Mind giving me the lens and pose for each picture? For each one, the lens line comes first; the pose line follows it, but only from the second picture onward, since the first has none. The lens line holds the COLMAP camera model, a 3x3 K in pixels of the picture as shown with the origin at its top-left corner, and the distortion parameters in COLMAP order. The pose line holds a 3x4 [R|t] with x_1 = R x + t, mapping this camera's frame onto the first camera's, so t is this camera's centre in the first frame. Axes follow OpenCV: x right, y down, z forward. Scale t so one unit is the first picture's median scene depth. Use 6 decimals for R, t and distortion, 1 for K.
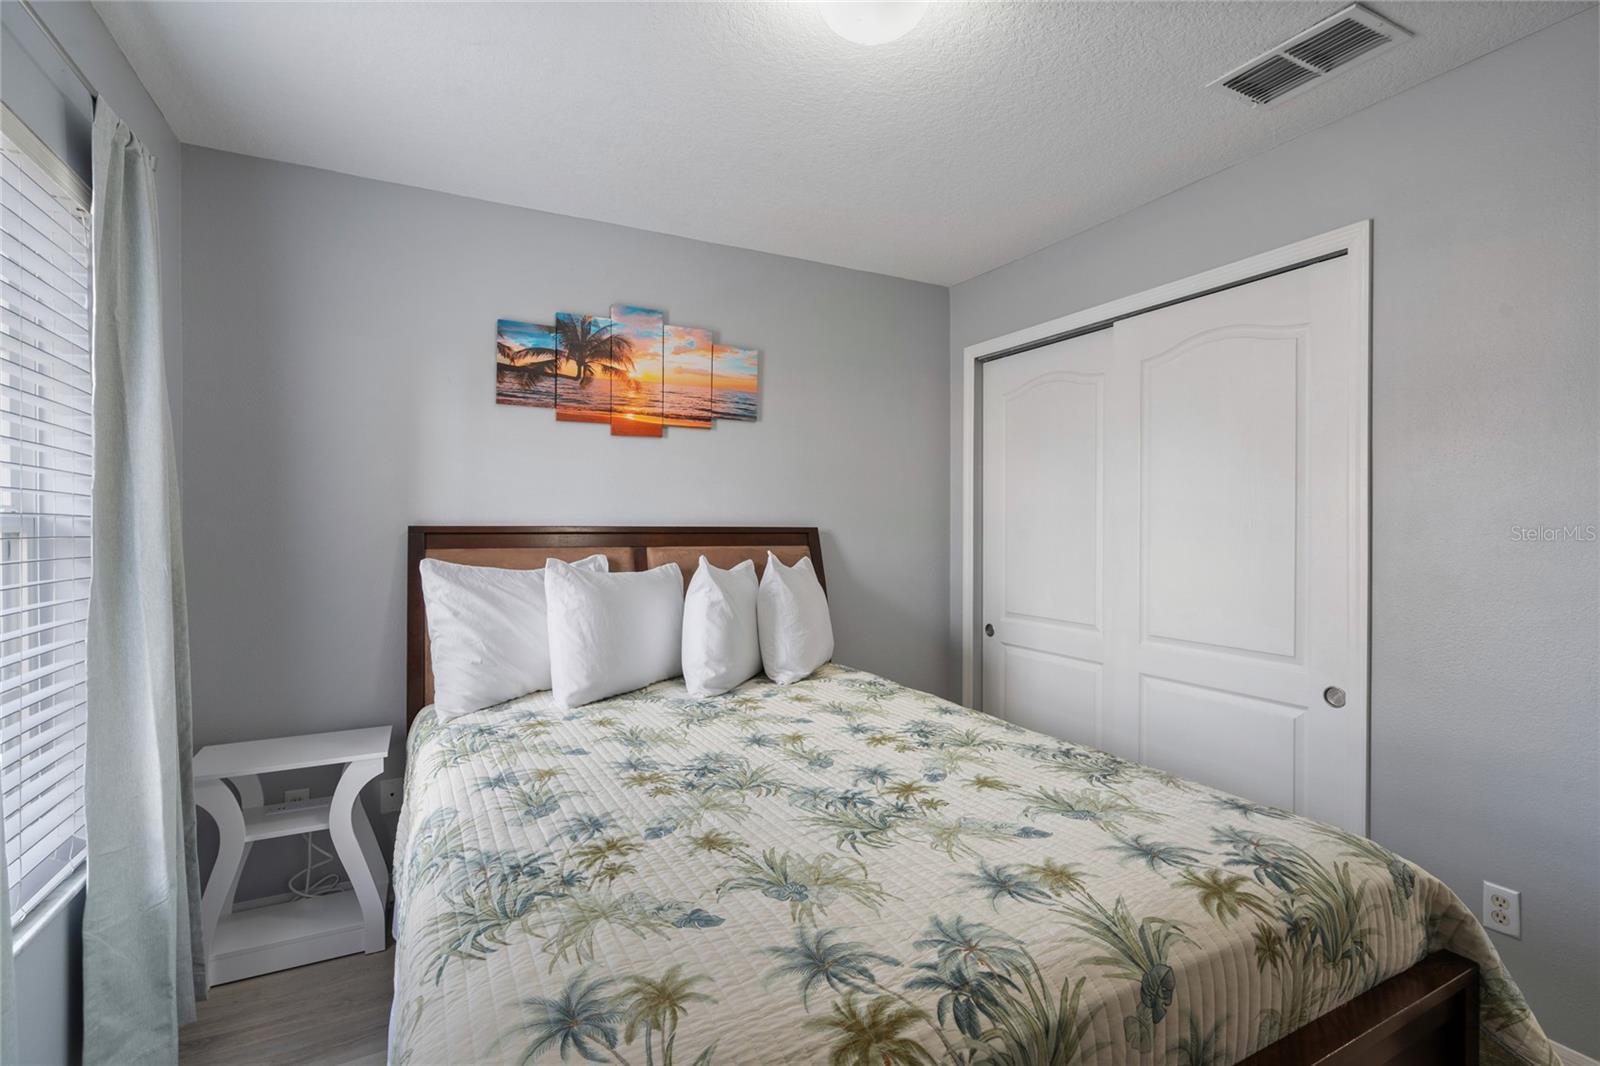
lens RADIAL K [[738.9, 0, 793.7], [0, 738.9, 525.4], [0, 0, 1]] dist [-0.010696, 0.003835]
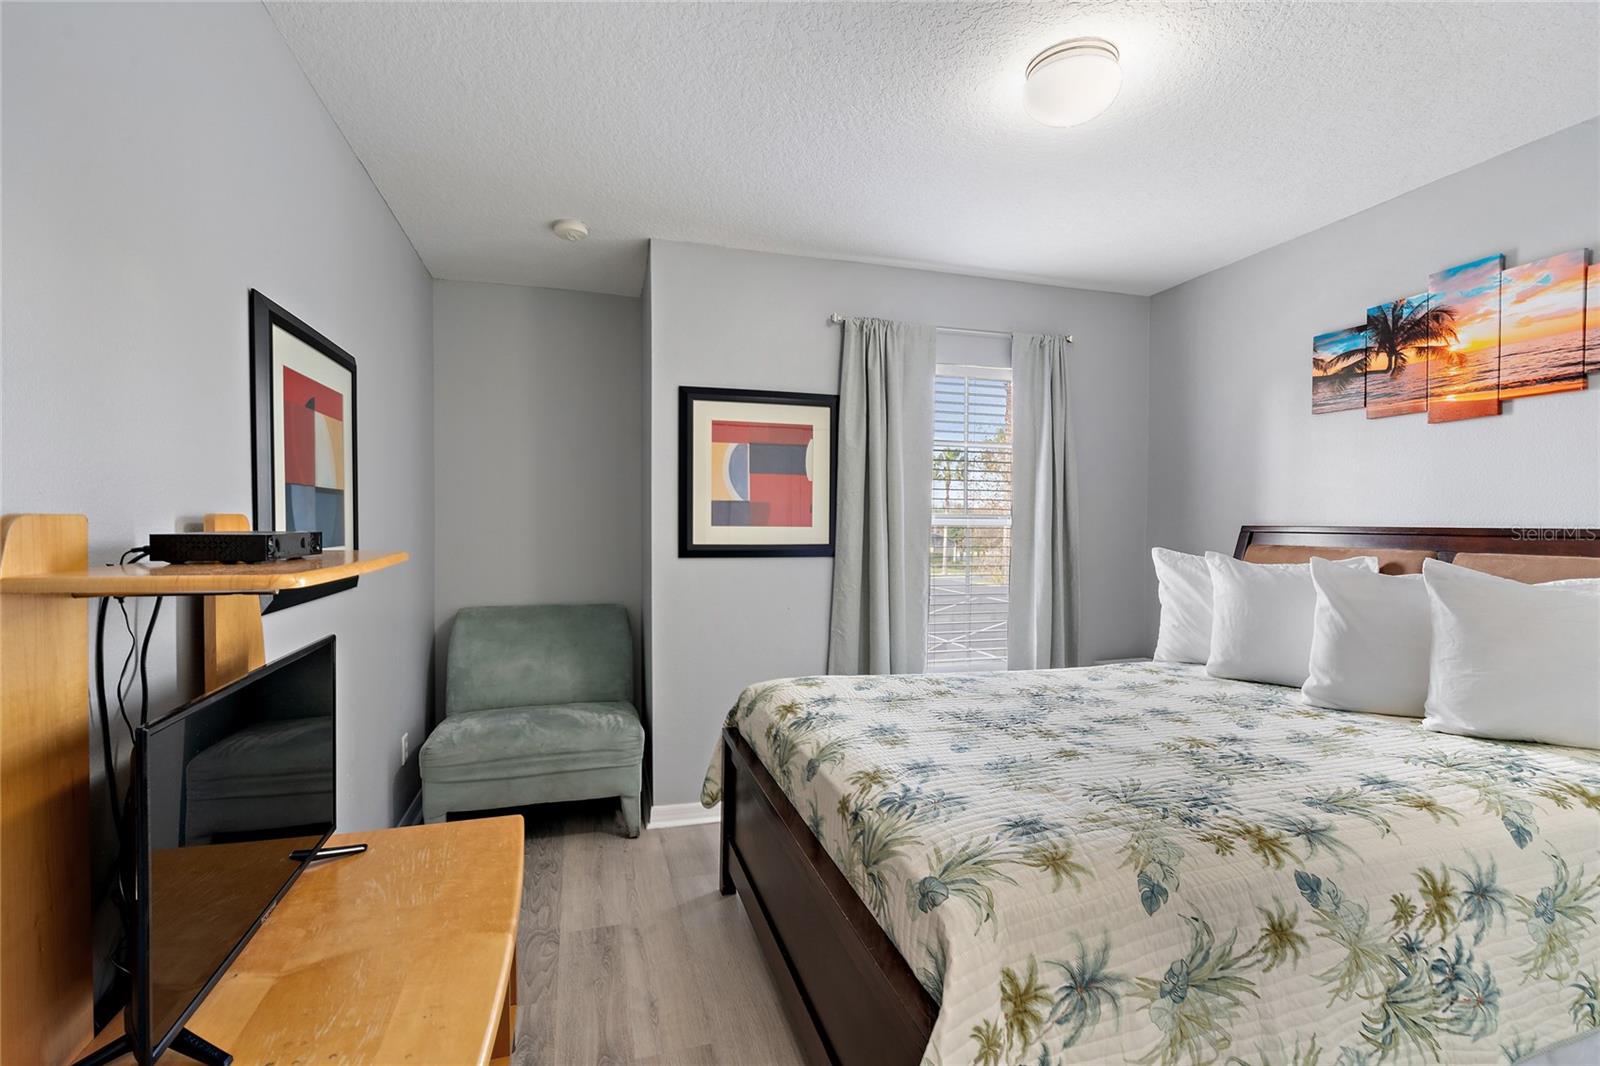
lens RADIAL K [[738.9, 0, 803.5], [0, 738.9, 533.7], [0, 0, 1]] dist [-0.010696, 0.003835]
pose [[-0.176312, 0.010474, -0.984279, 0.789733], [-0.007168, 0.999903, 0.011924, 0.004111], [0.984308, 0.009157, -0.176220, 0.442513]]
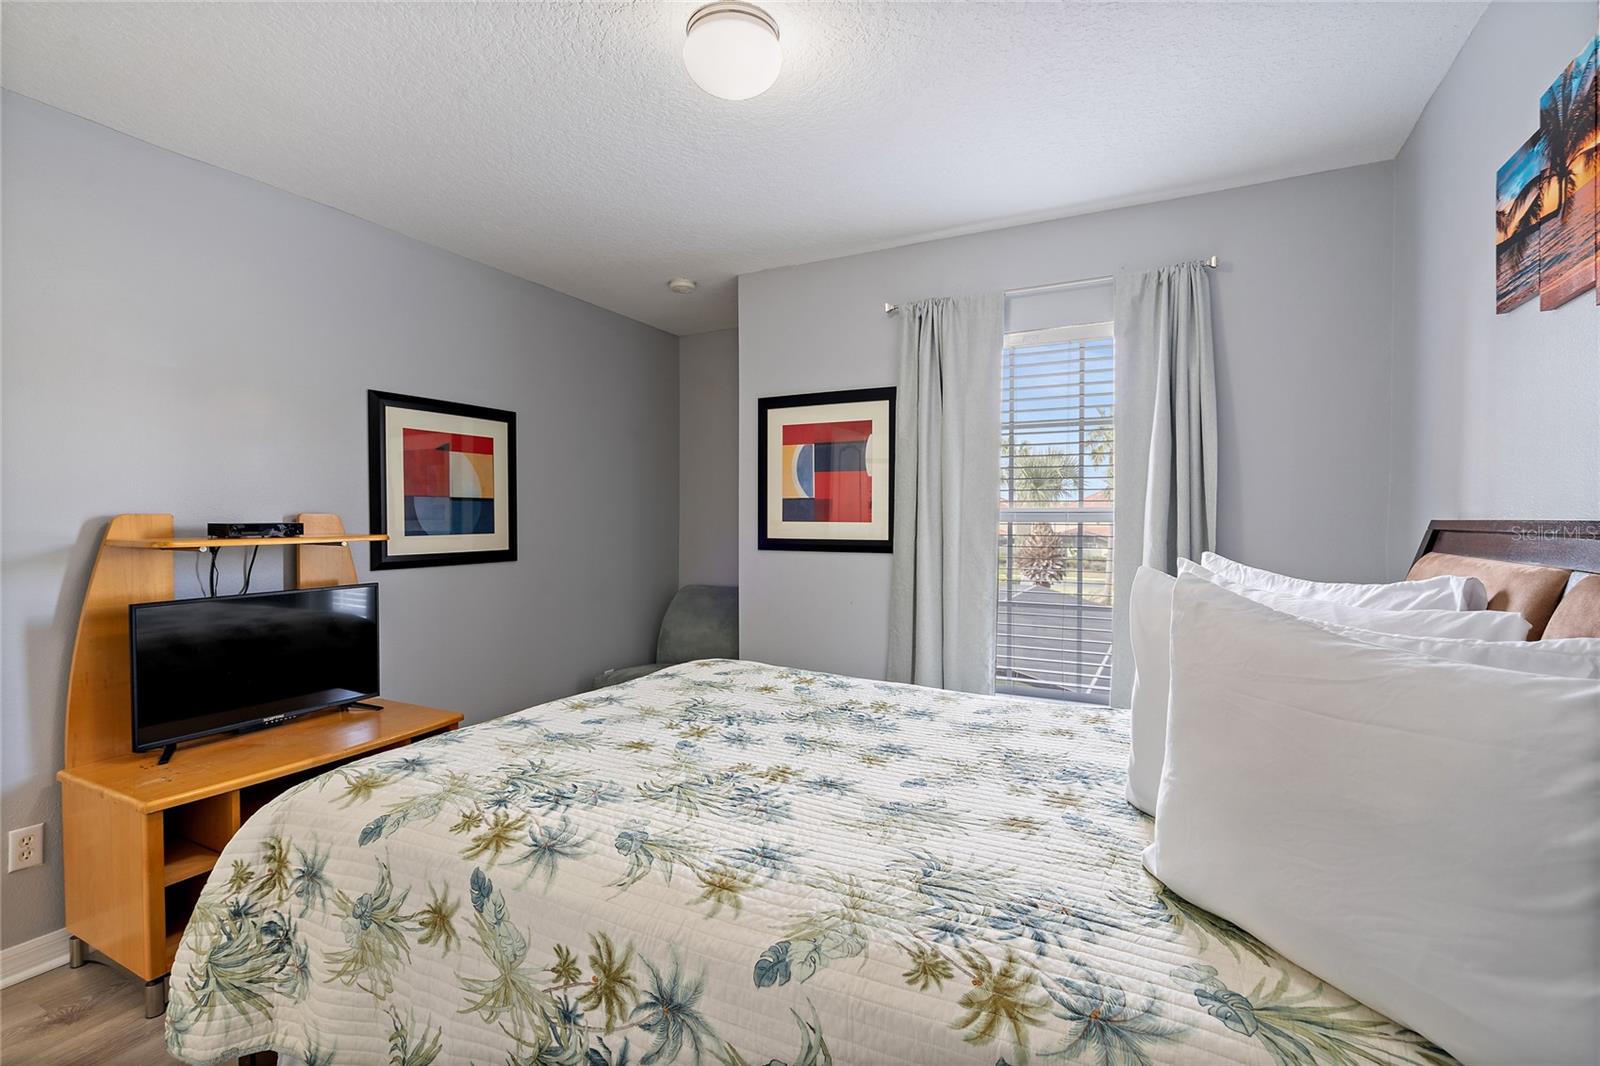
lens RADIAL K [[738.9, 0, 809.9], [0, 738.9, 525.4], [0, 0, 1]] dist [-0.010696, 0.003835]
pose [[-0.813715, -0.000788, -0.581264, 0.386804], [-0.005666, 0.999962, 0.006577, 0.004605], [0.581237, 0.008645, -0.813688, 1.139193]]
